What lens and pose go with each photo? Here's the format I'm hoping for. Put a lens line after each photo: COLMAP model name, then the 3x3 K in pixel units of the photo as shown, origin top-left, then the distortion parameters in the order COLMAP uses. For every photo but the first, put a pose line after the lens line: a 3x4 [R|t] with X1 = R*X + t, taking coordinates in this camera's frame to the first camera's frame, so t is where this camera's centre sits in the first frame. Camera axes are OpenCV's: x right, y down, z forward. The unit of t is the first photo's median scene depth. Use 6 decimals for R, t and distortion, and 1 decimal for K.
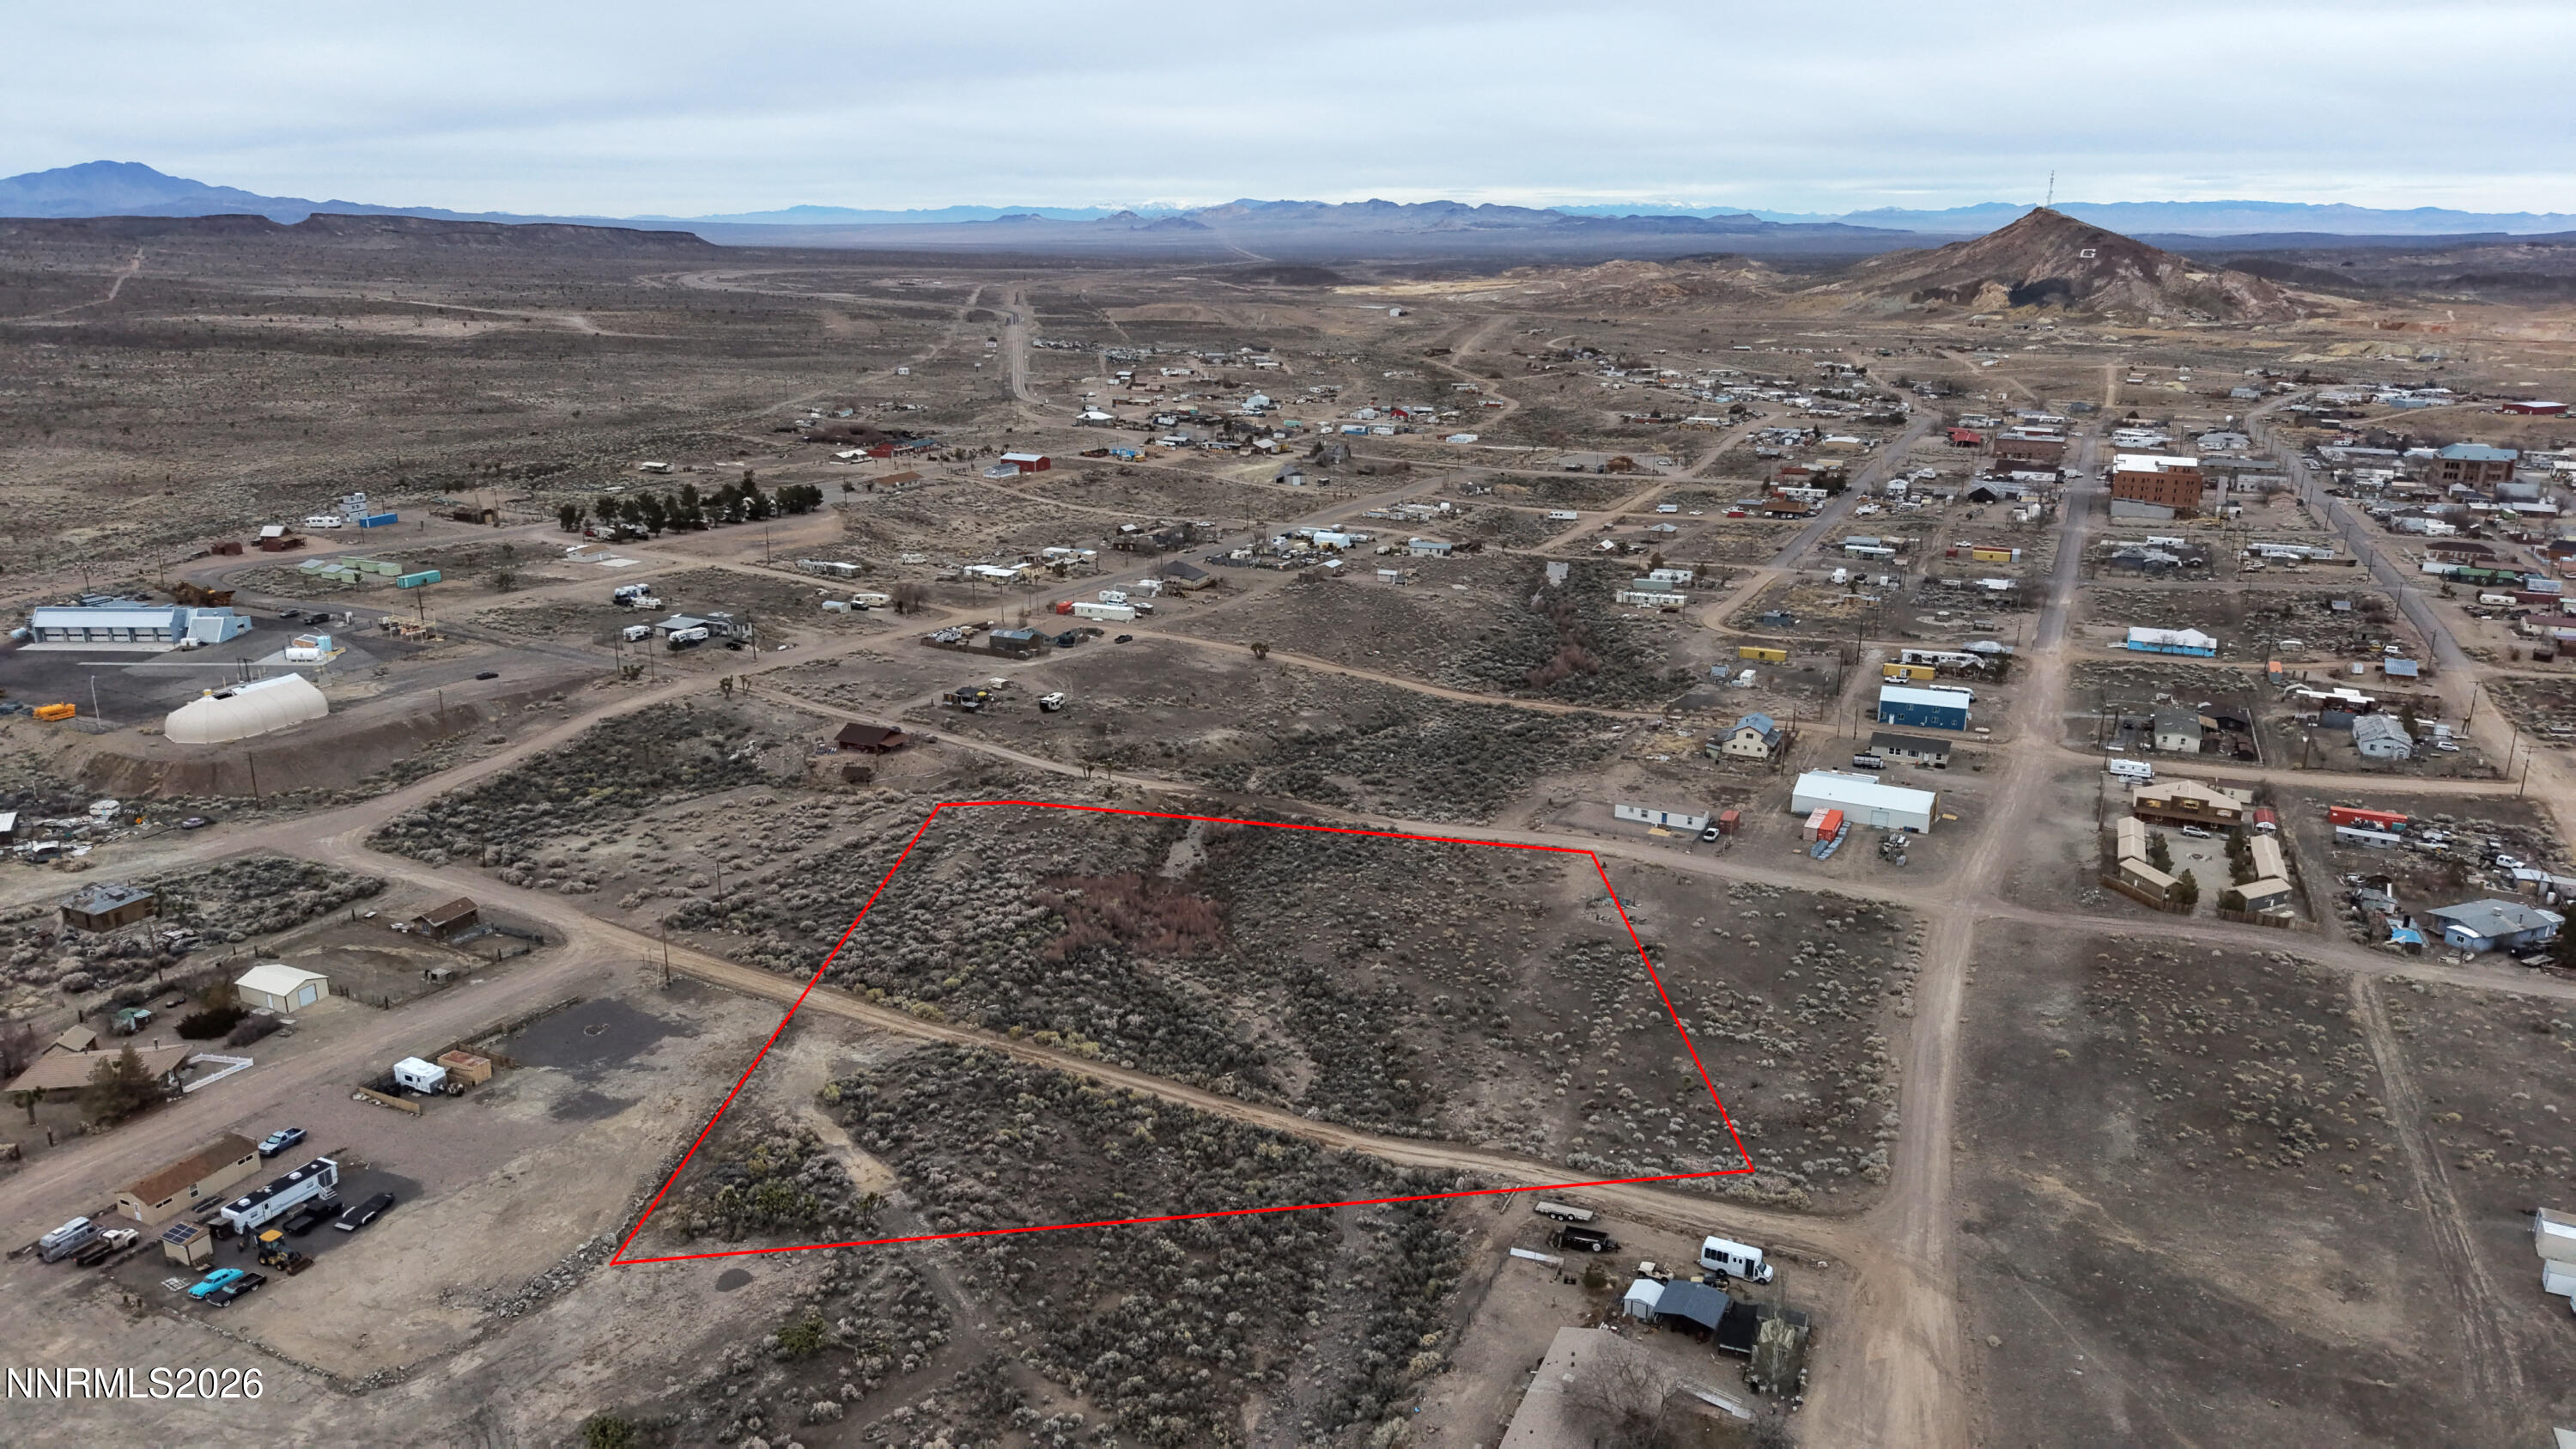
lens RADIAL K [[1739.7, 0, 1288.0], [0, 1739.7, 724.5], [0, 0, 1]] dist [0.002319, -0.003996]
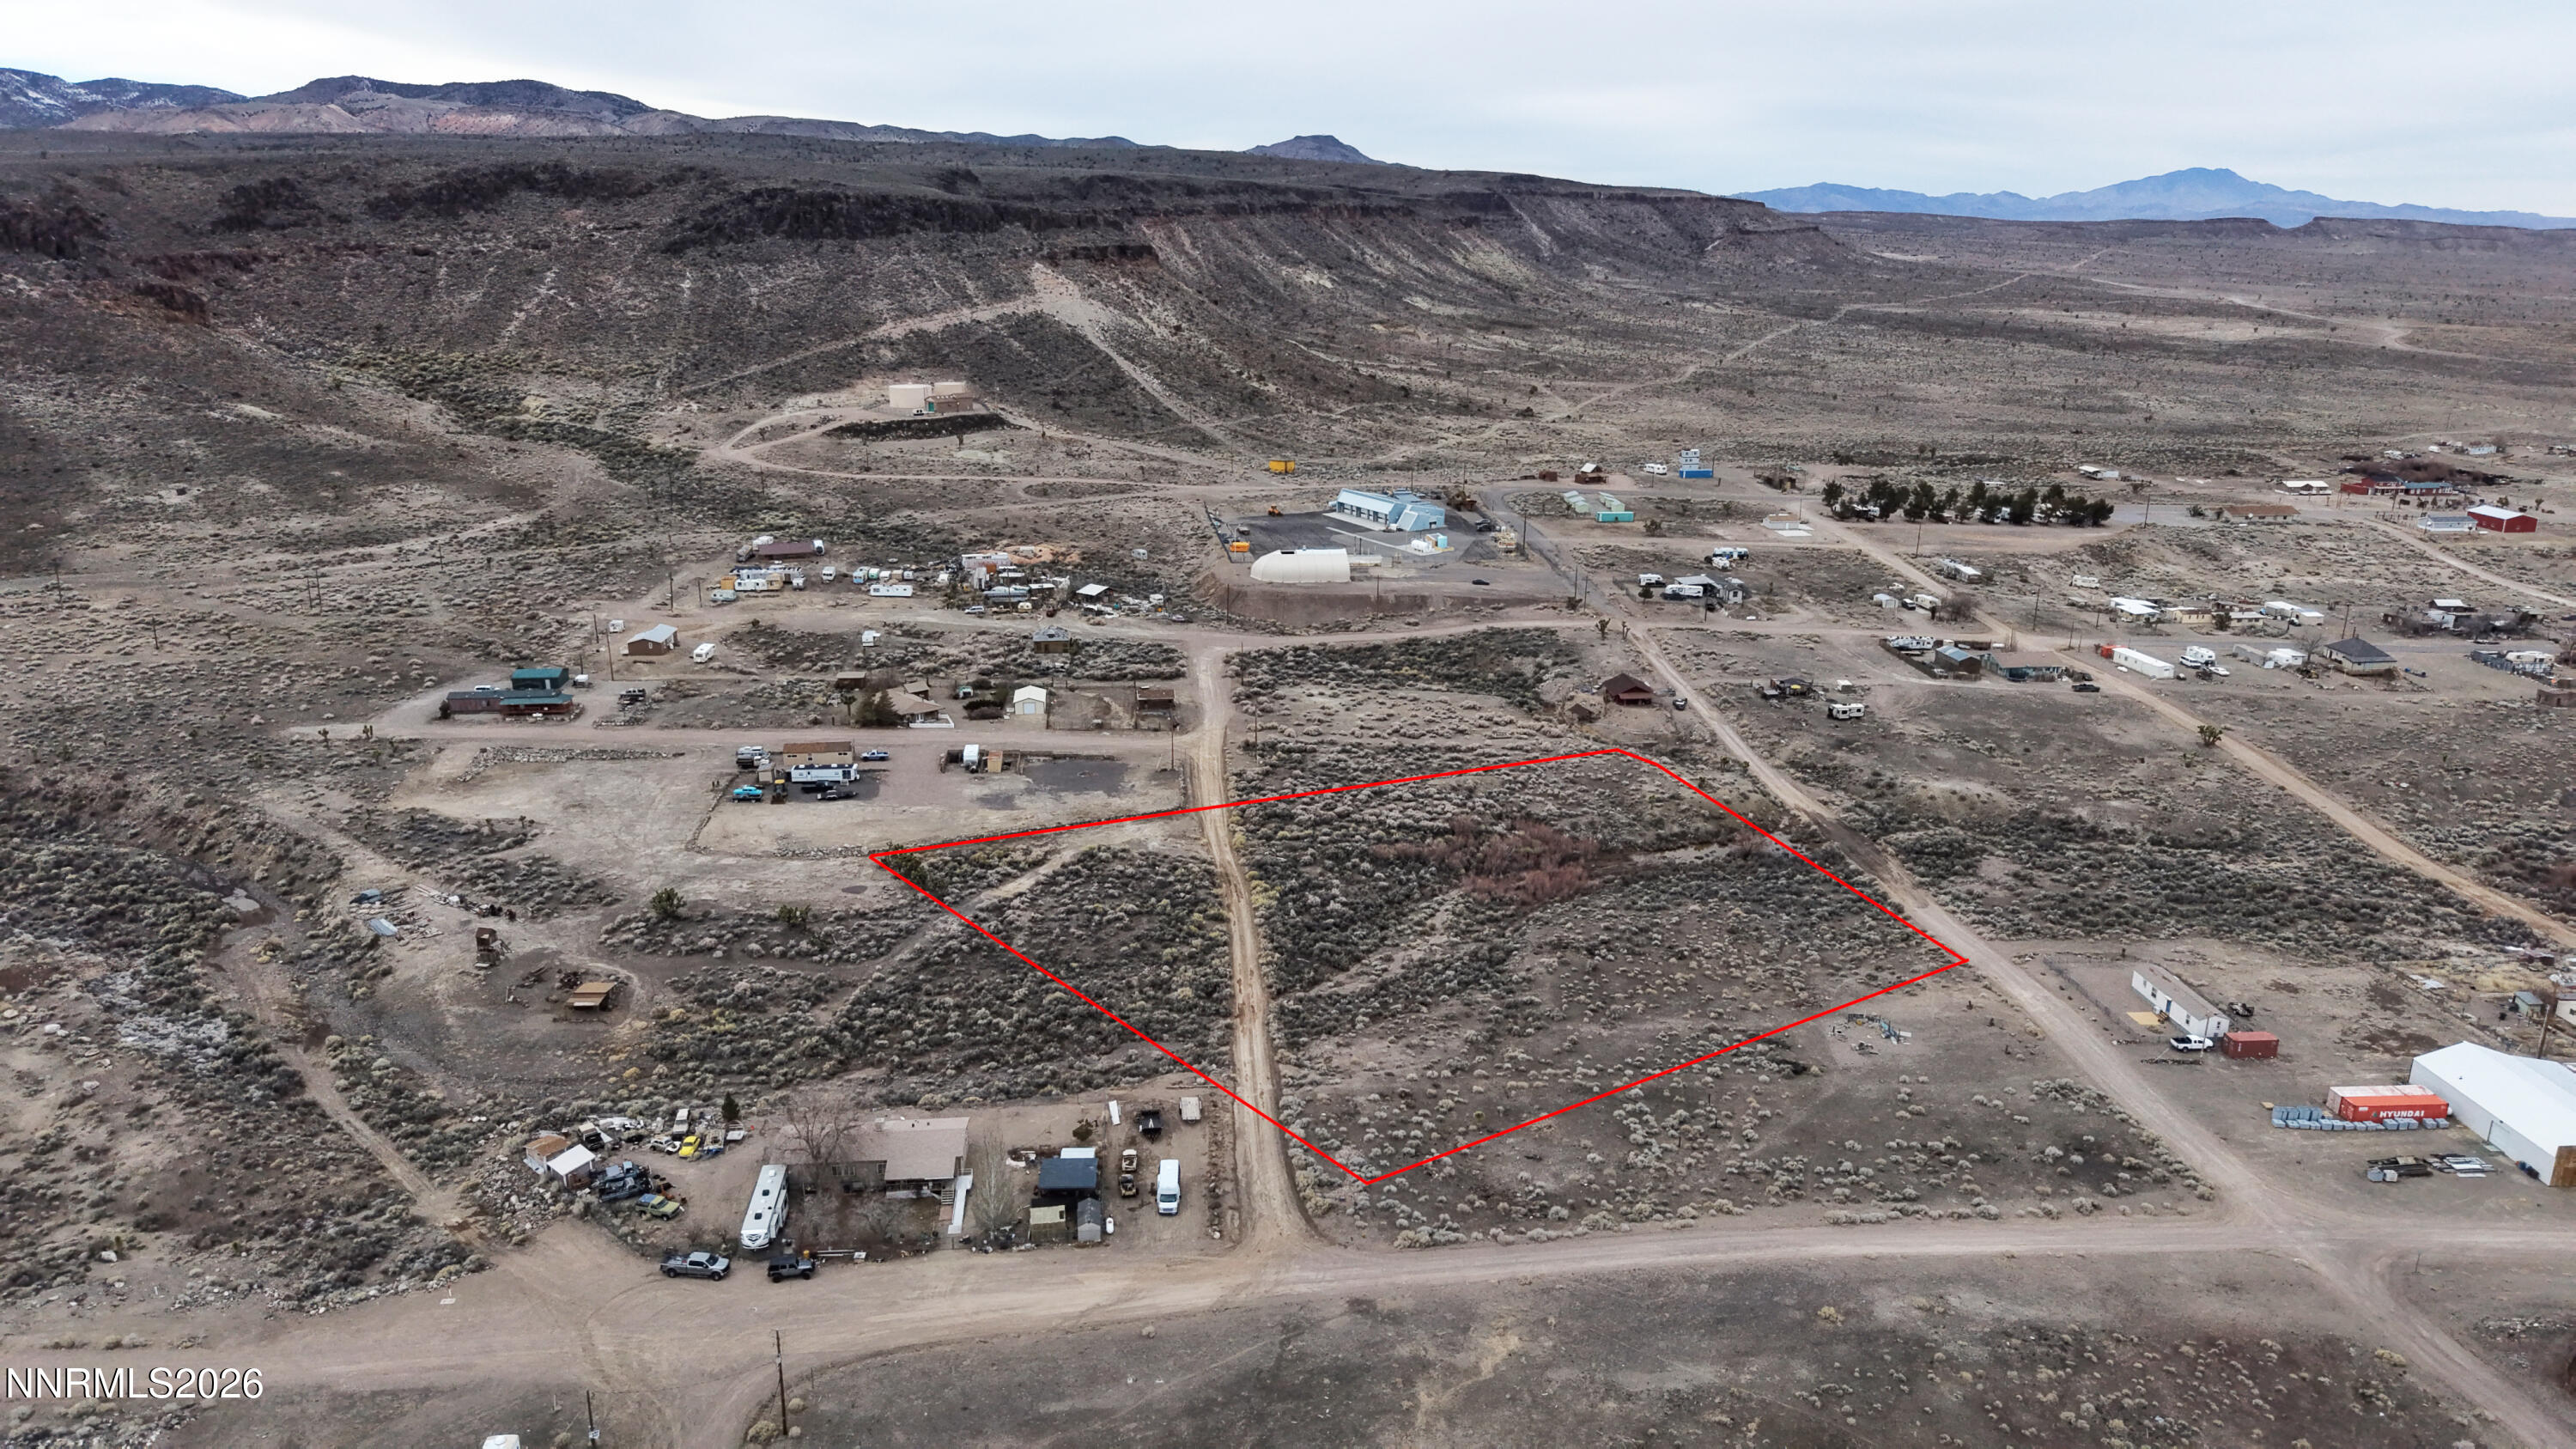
lens RADIAL K [[1739.7, 0, 1288.0], [0, 1739.7, 724.5], [0, 0, 1]] dist [0.002319, -0.003996]
pose [[0.486983, 0.239127, -0.840039, 0.473996], [-0.240246, 0.961364, 0.134390, -0.054583], [0.839720, 0.136371, 0.525617, 0.191201]]
